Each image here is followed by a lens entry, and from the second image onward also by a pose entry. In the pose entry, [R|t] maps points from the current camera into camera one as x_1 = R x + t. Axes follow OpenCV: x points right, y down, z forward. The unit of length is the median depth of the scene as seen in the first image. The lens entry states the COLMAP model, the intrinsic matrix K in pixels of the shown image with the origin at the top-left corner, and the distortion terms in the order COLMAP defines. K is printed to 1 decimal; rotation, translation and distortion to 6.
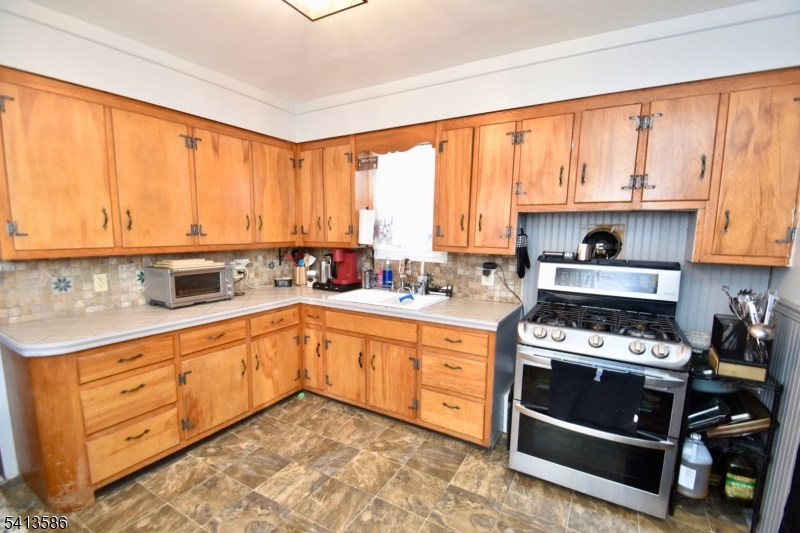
lens RADIAL K [[308.4, 0, 400.1], [0, 308.4, 269.1], [0, 0, 1]] dist [-0.001593, -0.000706]
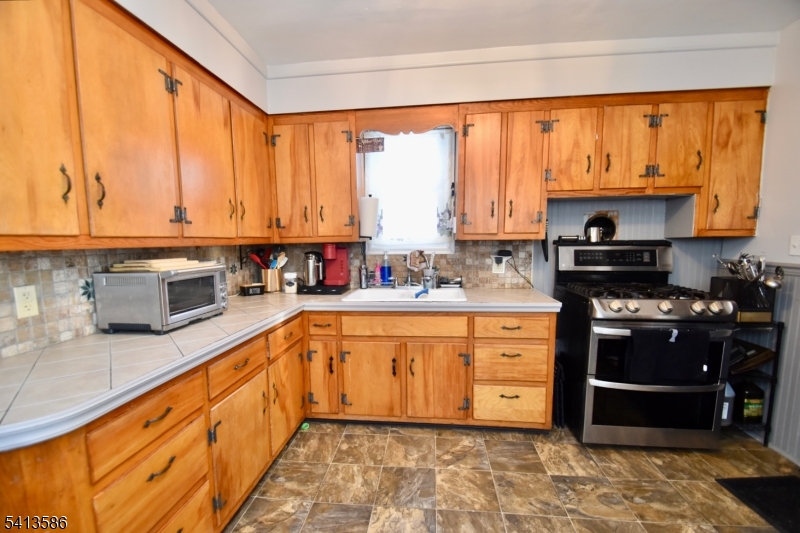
lens RADIAL K [[308.4, 0, 401.0], [0, 308.4, 268.4], [0, 0, 1]] dist [-0.001593, -0.000706]
pose [[0.935065, -0.059061, 0.349520, -0.484788], [0.065161, 0.997858, -0.005708, 0.028782], [-0.348435, 0.028112, 0.936911, 0.211618]]
